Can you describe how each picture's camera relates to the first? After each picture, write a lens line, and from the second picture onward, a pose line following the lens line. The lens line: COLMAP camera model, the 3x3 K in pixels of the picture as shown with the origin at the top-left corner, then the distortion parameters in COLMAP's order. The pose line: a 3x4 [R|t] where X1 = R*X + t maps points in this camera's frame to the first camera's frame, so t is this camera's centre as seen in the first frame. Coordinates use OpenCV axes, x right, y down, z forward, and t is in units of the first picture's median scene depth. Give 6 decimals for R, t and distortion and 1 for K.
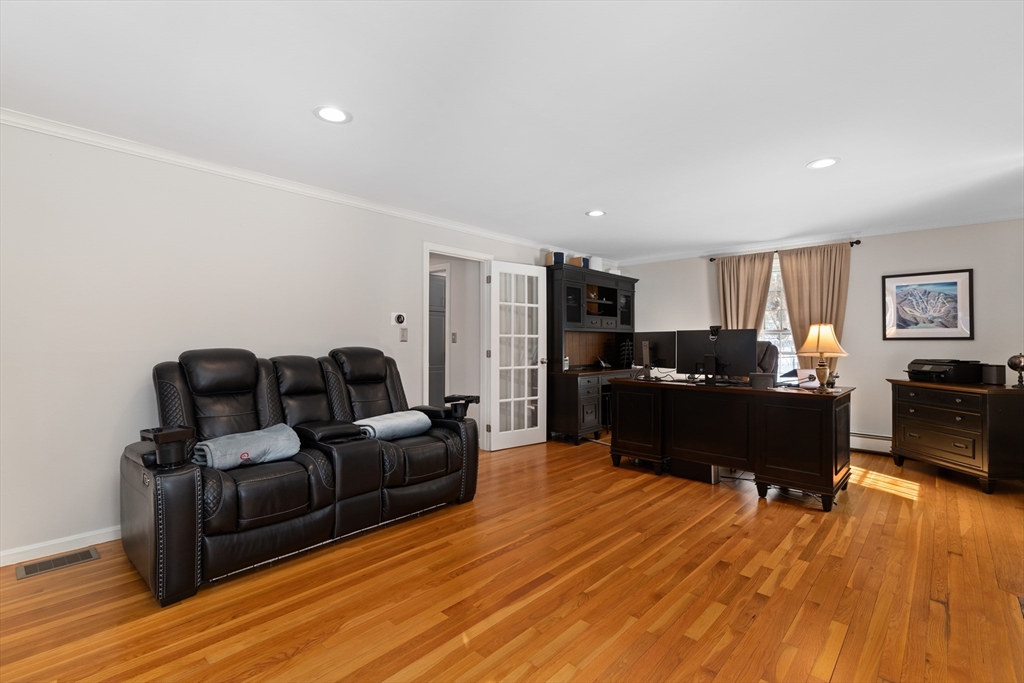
lens RADIAL K [[466.4, 0, 511.6], [0, 466.4, 342.6], [0, 0, 1]] dist [-0.000222, -0.000240]
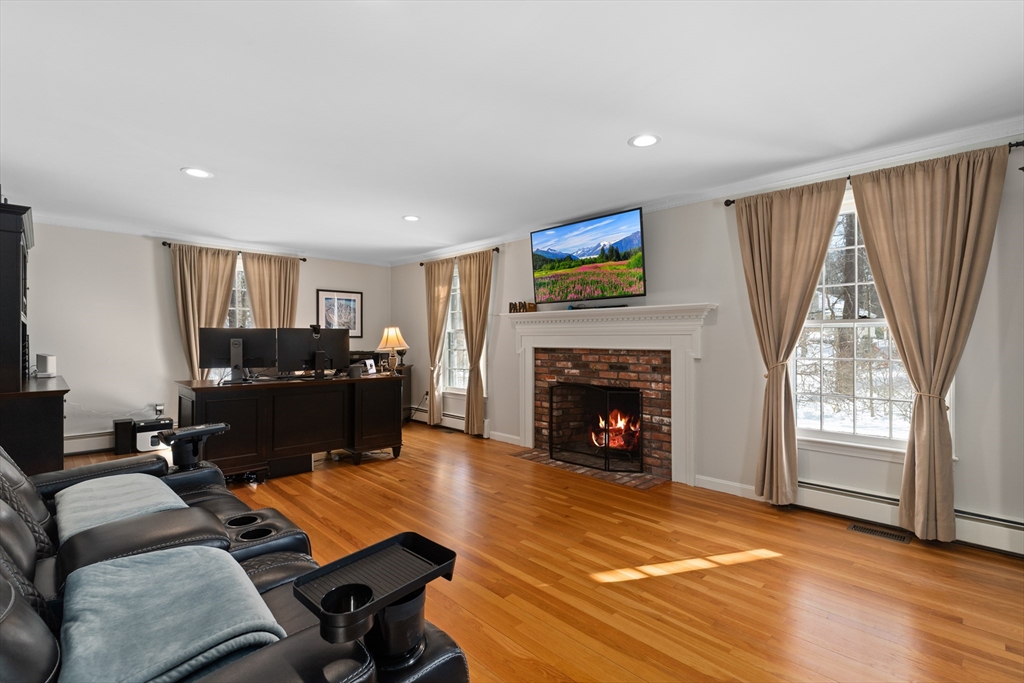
lens RADIAL K [[466.4, 0, 510.9], [0, 466.4, 340.9], [0, 0, 1]] dist [-0.000222, -0.000240]
pose [[0.041645, -0.006590, 0.999111, -0.589446], [-0.004005, 0.999969, 0.006762, -0.008256], [-0.999124, -0.004283, 0.041618, 0.459464]]
